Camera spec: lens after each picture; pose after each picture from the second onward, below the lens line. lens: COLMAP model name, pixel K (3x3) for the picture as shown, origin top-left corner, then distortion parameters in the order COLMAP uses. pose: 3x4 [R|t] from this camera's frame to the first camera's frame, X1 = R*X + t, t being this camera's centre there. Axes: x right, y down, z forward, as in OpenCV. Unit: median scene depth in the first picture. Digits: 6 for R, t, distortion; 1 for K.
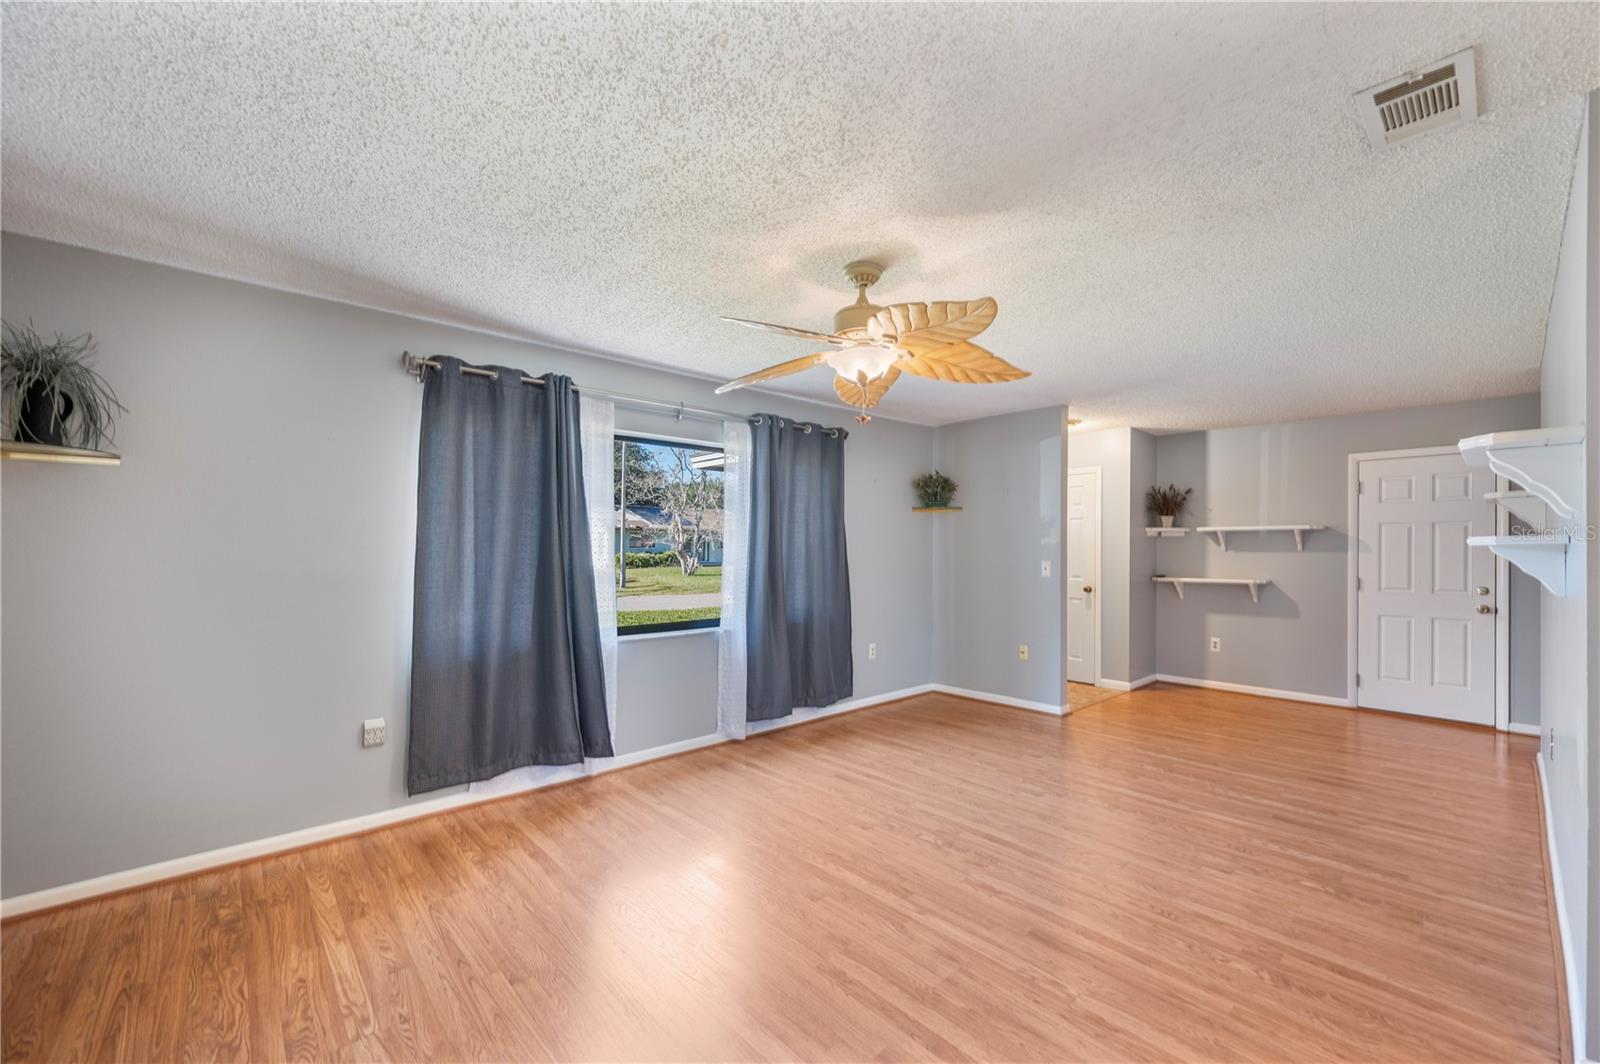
lens RADIAL K [[632.9, 0, 800.0], [0, 632.9, 532.0], [0, 0, 1]] dist [-0.001118, -0.000099]
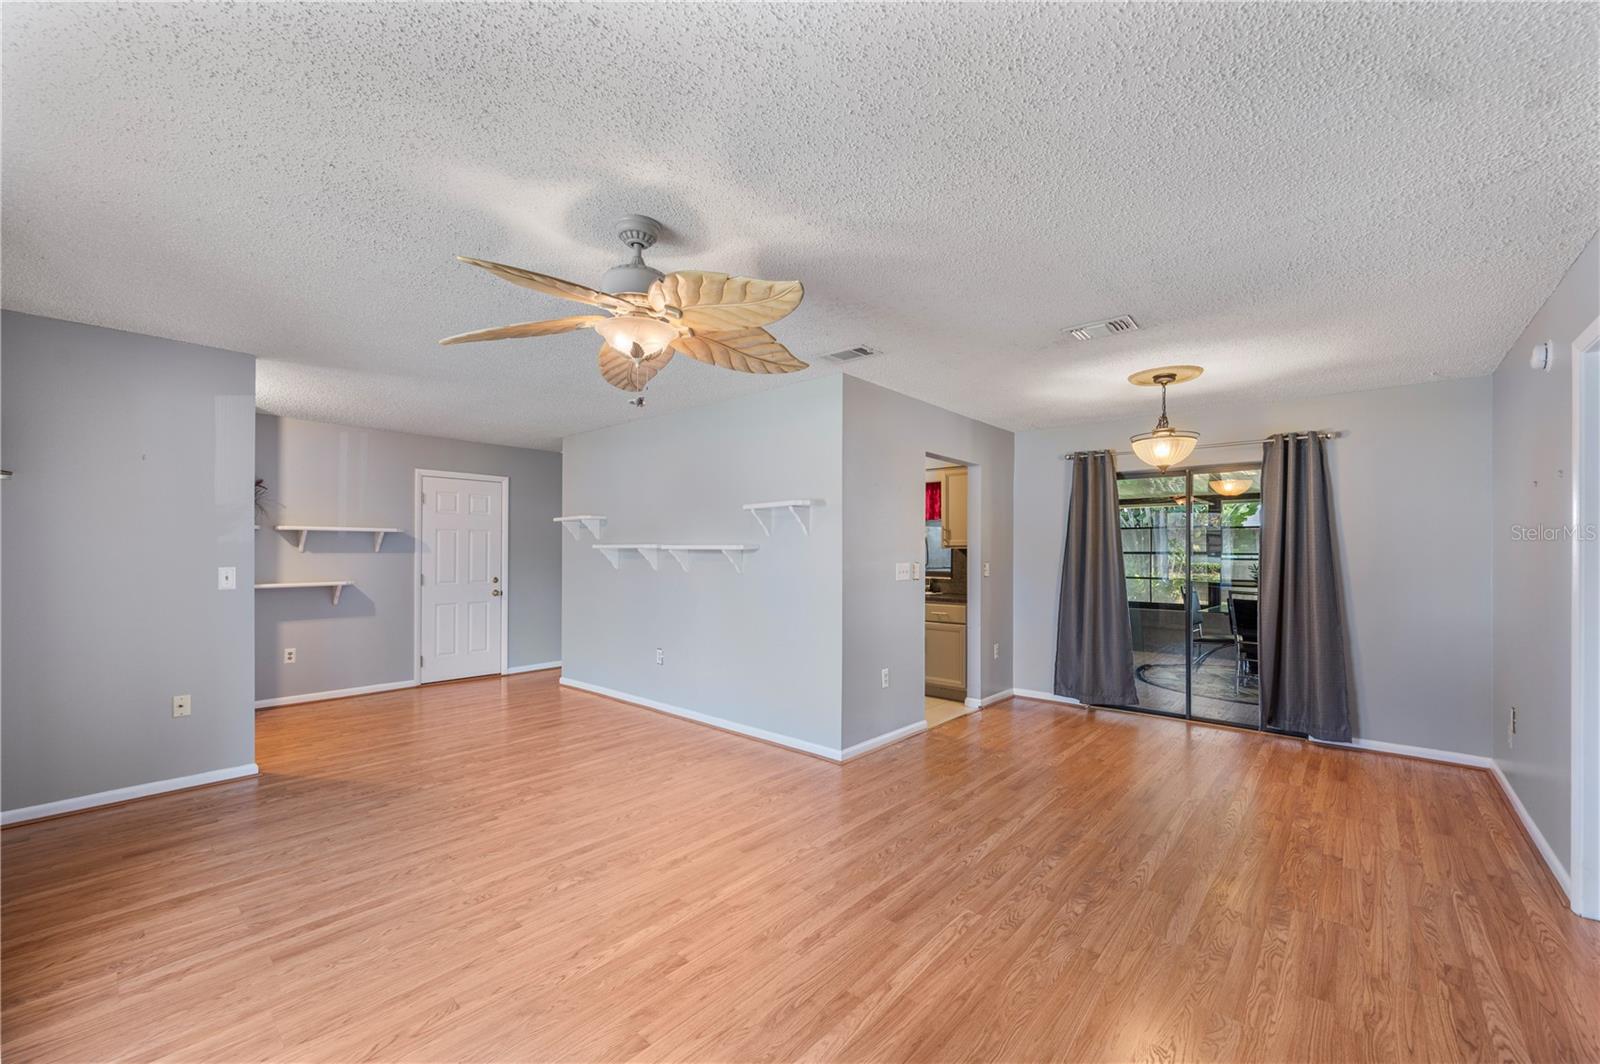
lens RADIAL K [[645.8, 0, 802.8], [0, 645.8, 543.4], [0, 0, 1]] dist [-0.001389, 0.000082]
pose [[-0.115415, 0.010374, 0.993263, -0.635154], [-0.029761, 0.999460, -0.013897, 0.015623], [-0.992871, -0.031165, -0.115044, 0.697976]]
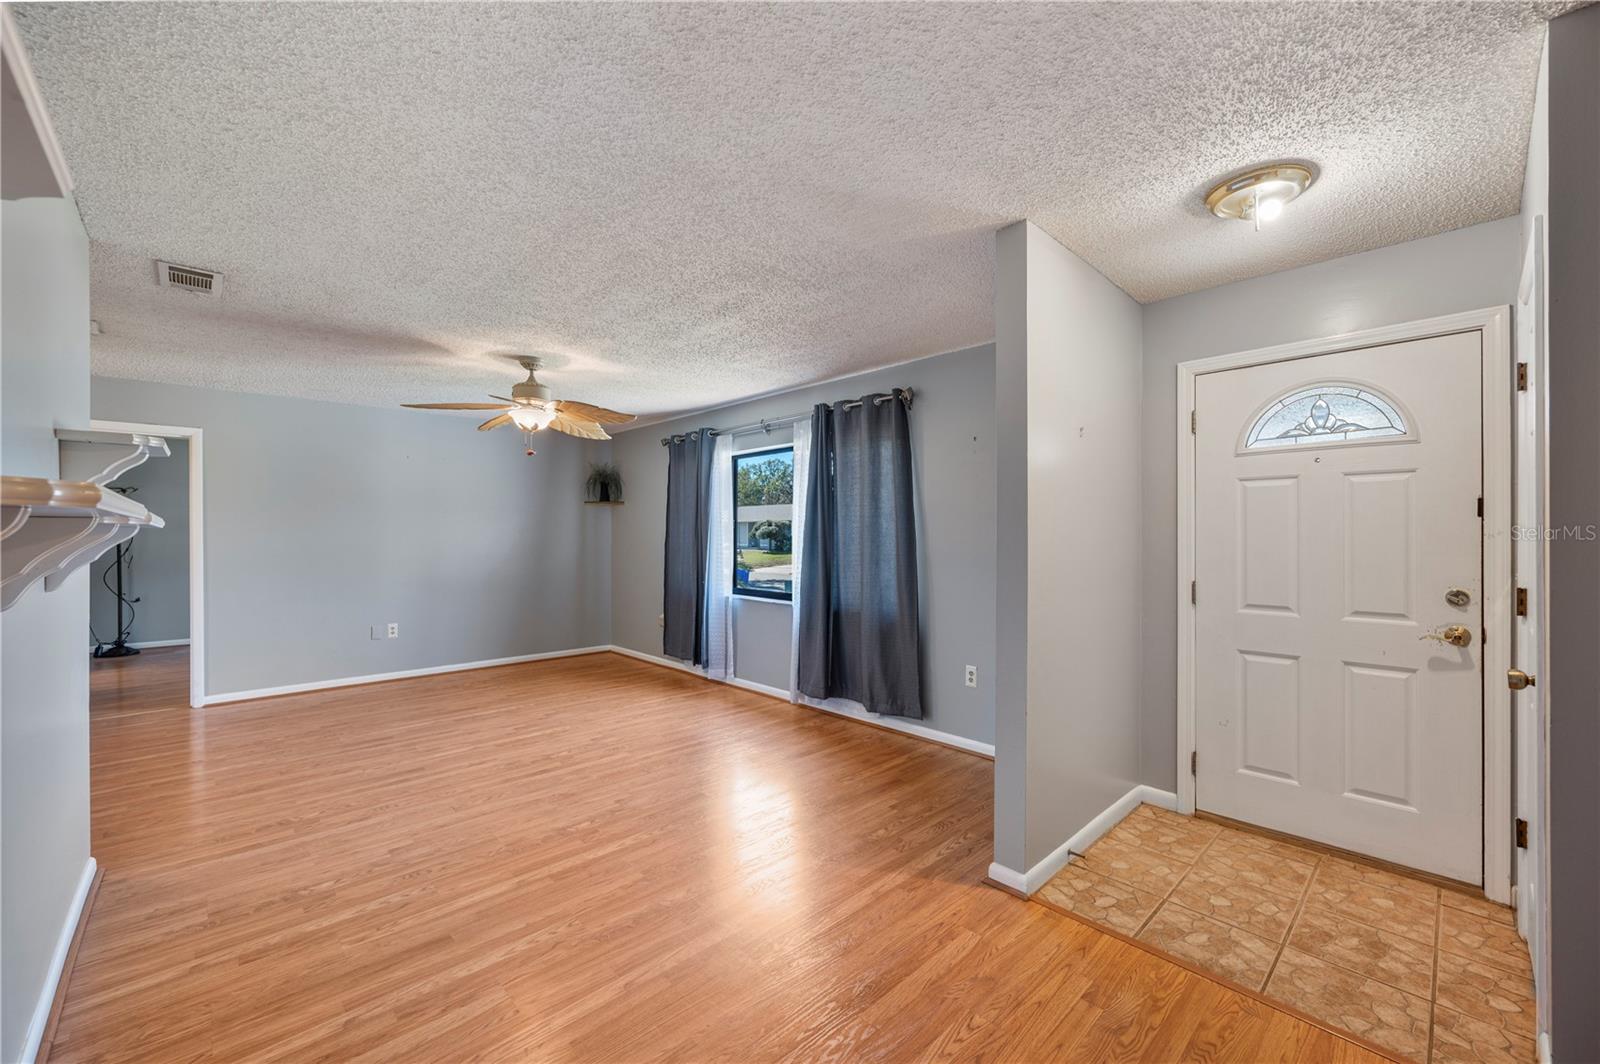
lens RADIAL K [[632.9, 0, 800.0], [0, 632.9, 532.0], [0, 0, 1]] dist [-0.001118, -0.000099]
pose [[0.032173, -0.005783, -0.999466, 1.353915], [0.027973, 0.999597, -0.004884, 0.037480], [0.999091, -0.027801, 0.032322, 1.288972]]
